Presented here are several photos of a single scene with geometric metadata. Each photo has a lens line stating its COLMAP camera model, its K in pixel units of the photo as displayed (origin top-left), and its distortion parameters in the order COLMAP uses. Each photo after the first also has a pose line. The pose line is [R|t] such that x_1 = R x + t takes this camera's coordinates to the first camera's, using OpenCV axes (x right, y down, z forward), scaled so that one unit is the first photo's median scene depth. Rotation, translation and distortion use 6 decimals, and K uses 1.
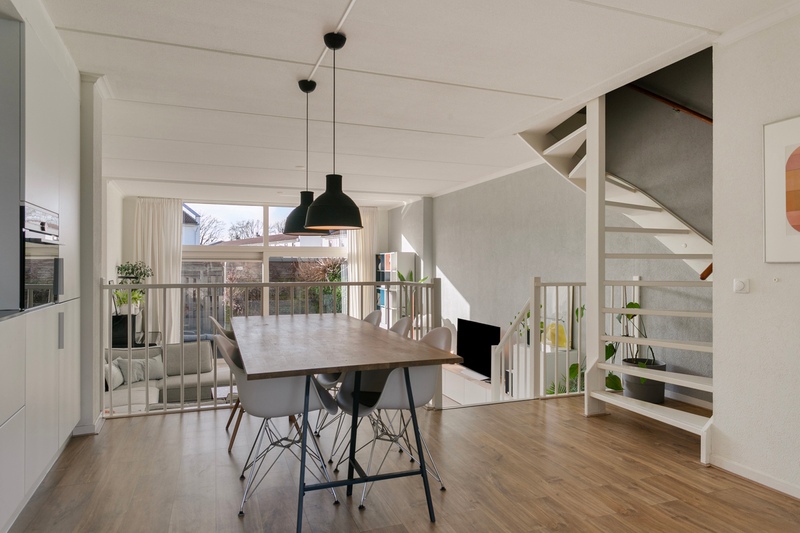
lens RADIAL K [[501.1, 0, 404.3], [0, 501.1, 266.2], [0, 0, 1]] dist [-0.005123, 0.011111]
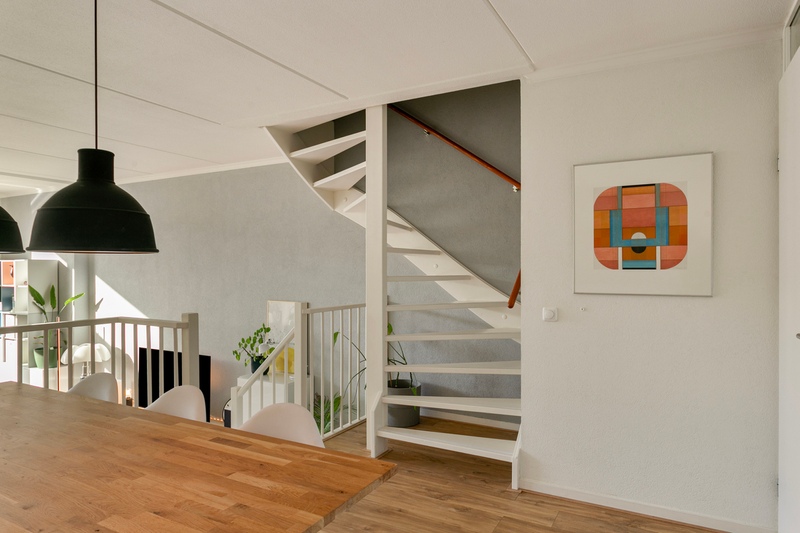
lens RADIAL K [[501.1, 0, 403.6], [0, 501.1, 269.0], [0, 0, 1]] dist [-0.005123, 0.011111]
pose [[0.759081, -0.004652, 0.650979, -0.177400], [0.001076, 0.999982, 0.005892, -0.045423], [-0.650995, -0.003772, 0.759073, 0.289556]]
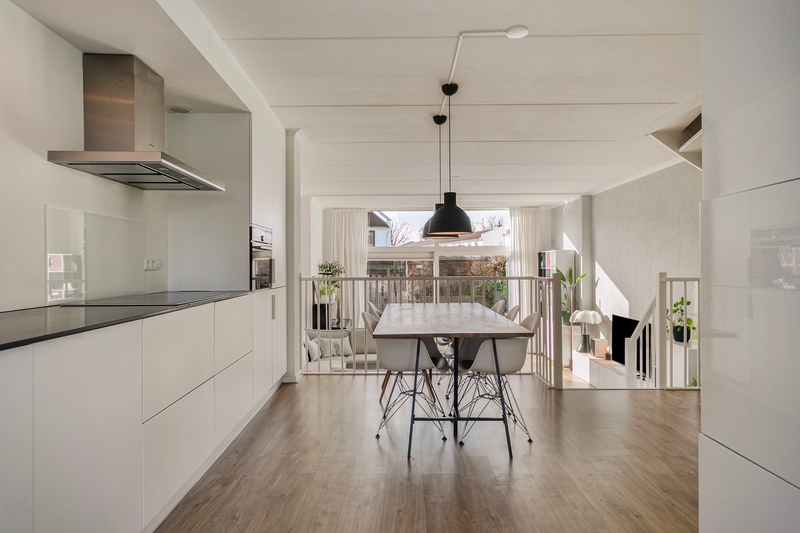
lens RADIAL K [[501.1, 0, 406.5], [0, 501.1, 264.5], [0, 0, 1]] dist [-0.005123, 0.011111]
pose [[0.934328, -0.005544, -0.356372, 0.158855], [0.005436, 0.999984, -0.001304, 0.003991], [0.356373, -0.000719, 0.934343, -0.185613]]
